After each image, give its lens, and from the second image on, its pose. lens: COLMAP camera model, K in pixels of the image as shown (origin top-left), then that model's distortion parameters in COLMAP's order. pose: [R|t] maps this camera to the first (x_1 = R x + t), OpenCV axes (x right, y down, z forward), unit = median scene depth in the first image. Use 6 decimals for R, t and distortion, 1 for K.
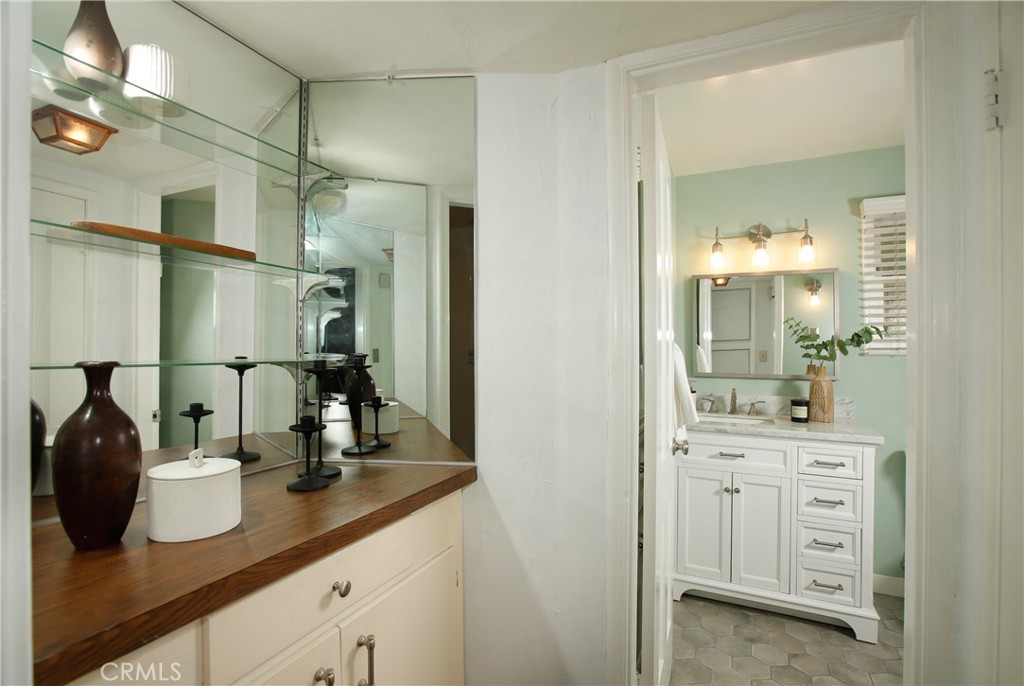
lens RADIAL K [[495.3, 0, 512.0], [0, 495.3, 343.0], [0, 0, 1]] dist [-0.015602, 0.000437]
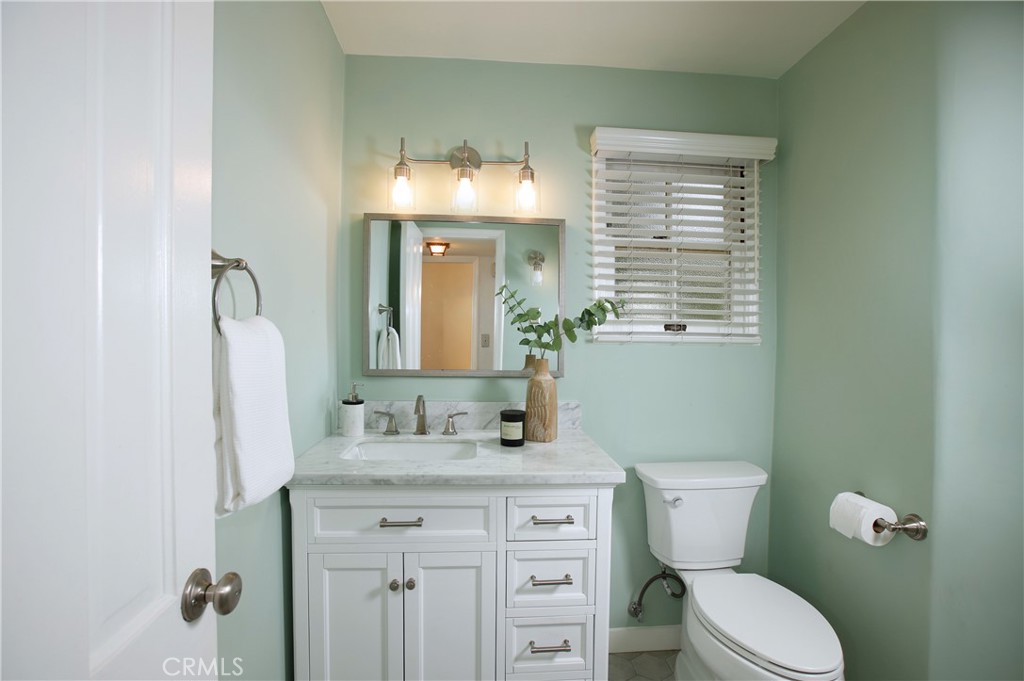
lens RADIAL K [[468.4, 0, 512.0], [0, 468.4, 340.5], [0, 0, 1]] dist [-0.060437, 0.022580]
pose [[0.879850, -0.002738, 0.475243, 0.279810], [-0.010796, 0.999610, 0.025746, 0.006585], [-0.475128, -0.027783, 0.879478, 0.444823]]
